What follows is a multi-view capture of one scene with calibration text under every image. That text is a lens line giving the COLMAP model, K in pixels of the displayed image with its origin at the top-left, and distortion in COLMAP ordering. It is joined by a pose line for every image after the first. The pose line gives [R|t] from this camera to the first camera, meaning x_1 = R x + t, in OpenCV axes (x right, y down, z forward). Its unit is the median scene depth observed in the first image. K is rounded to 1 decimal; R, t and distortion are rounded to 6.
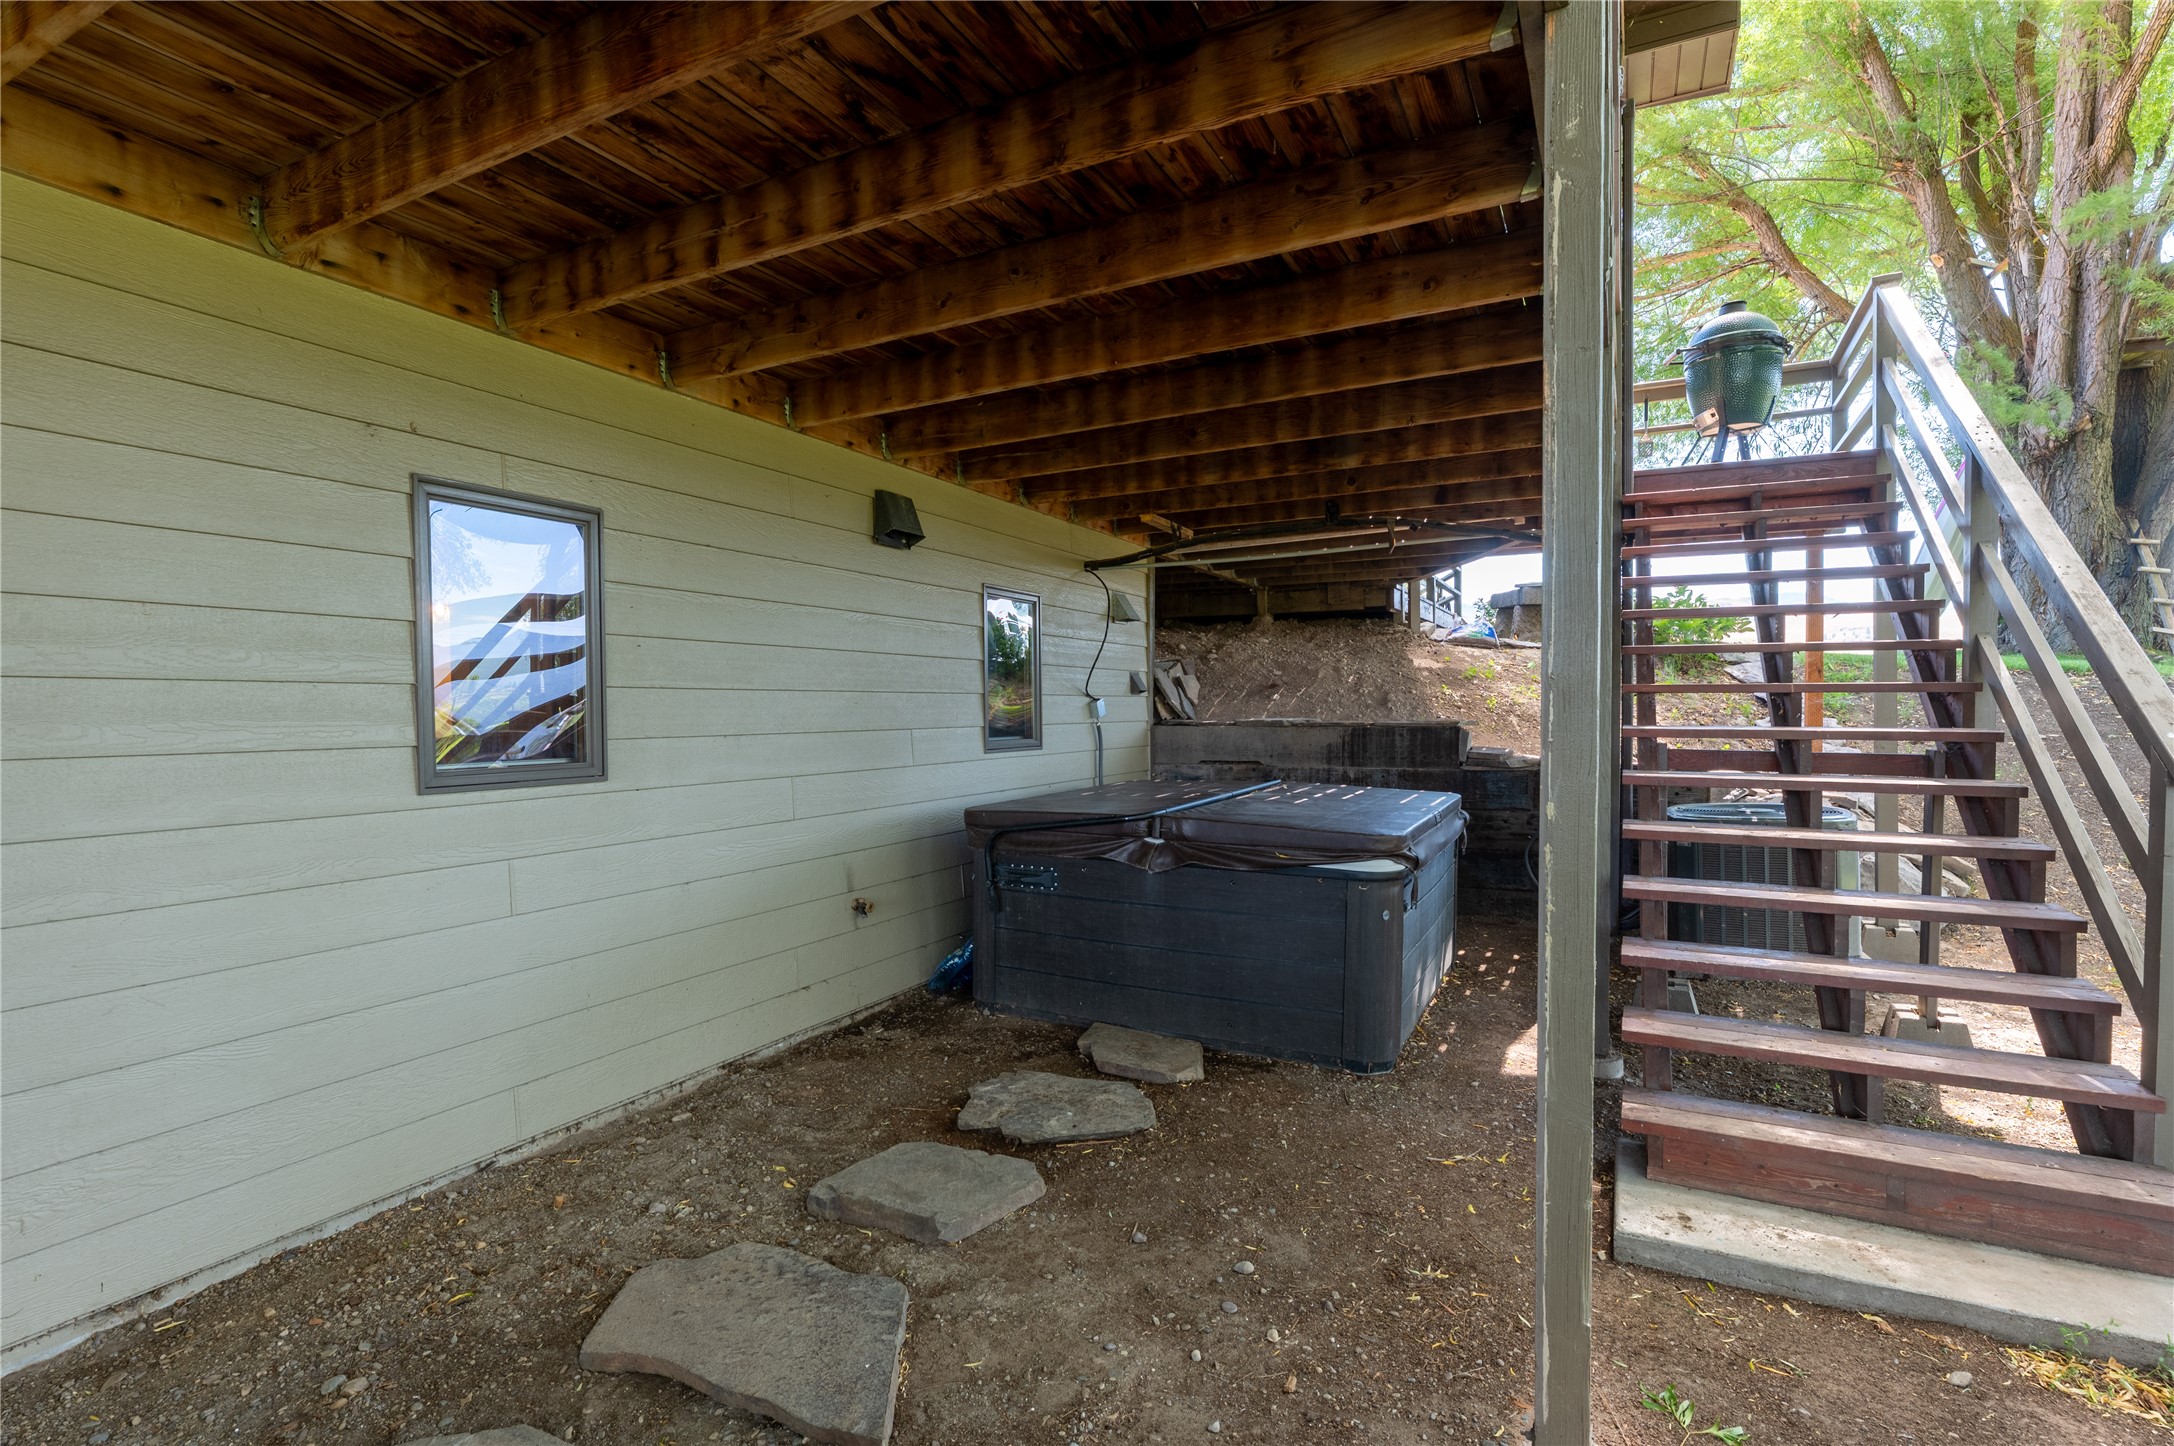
lens RADIAL K [[1025.9, 0, 1086.9], [0, 1025.9, 732.8], [0, 0, 1]] dist [-0.001356, -0.000104]
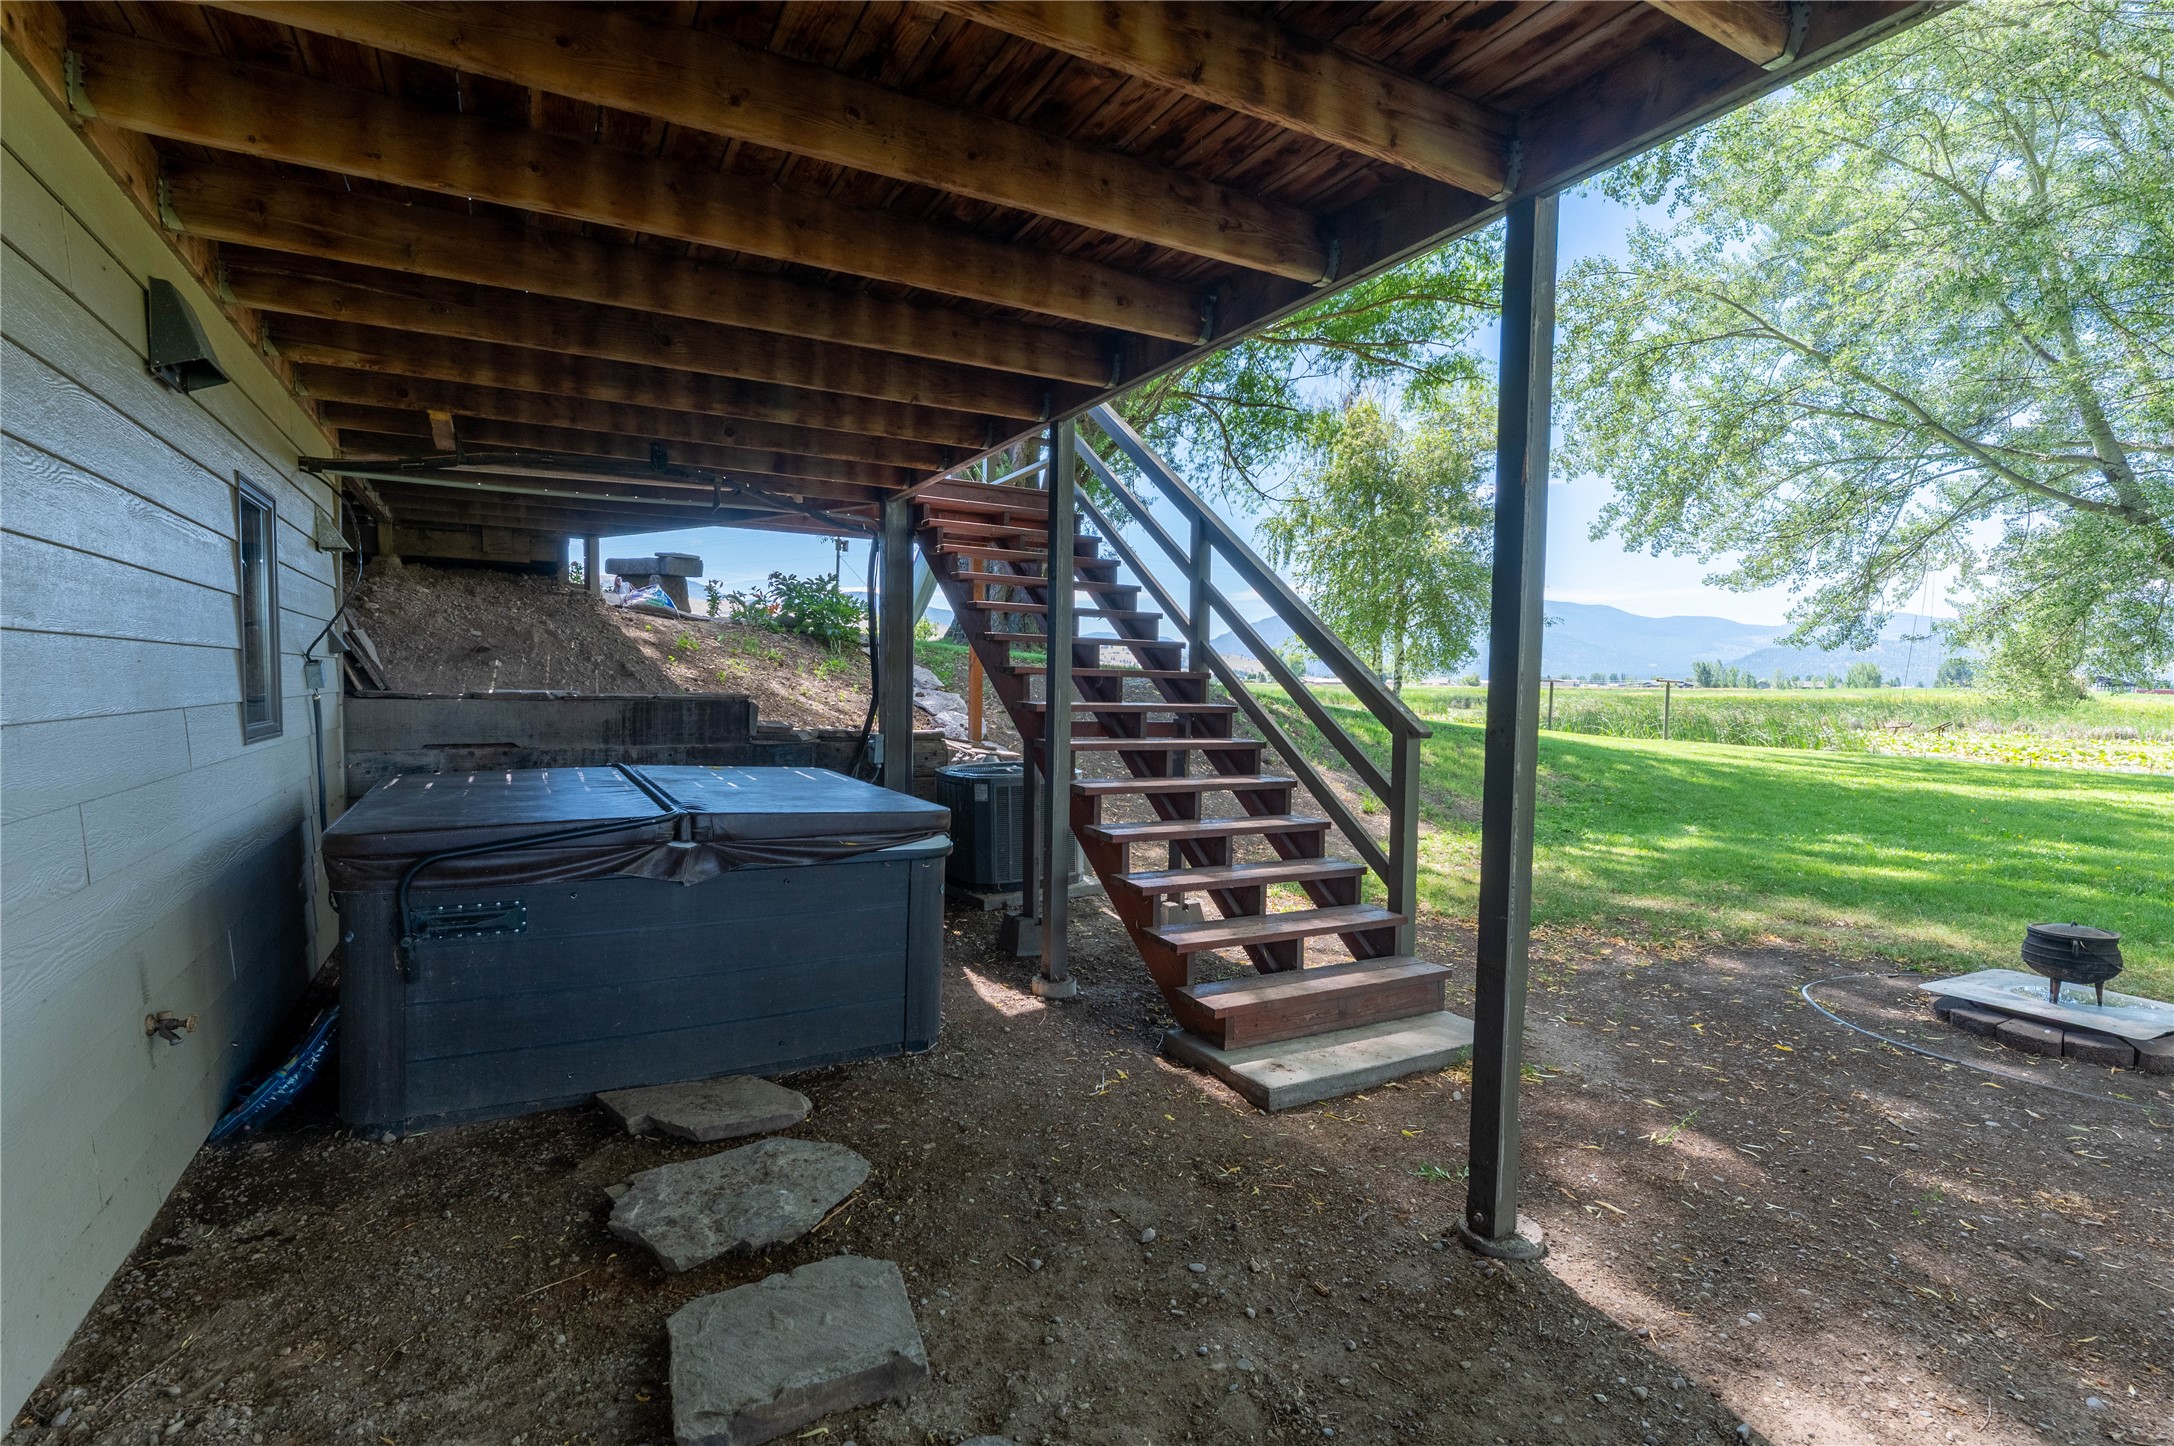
lens RADIAL K [[1025.9, 0, 1086.9], [0, 1025.9, 732.8], [0, 0, 1]] dist [-0.001356, -0.000104]
pose [[0.551771, -0.025612, 0.833602, -0.438853], [0.001105, 0.999550, 0.029979, -0.006899], [-0.833995, -0.015621, 0.551551, 0.300116]]
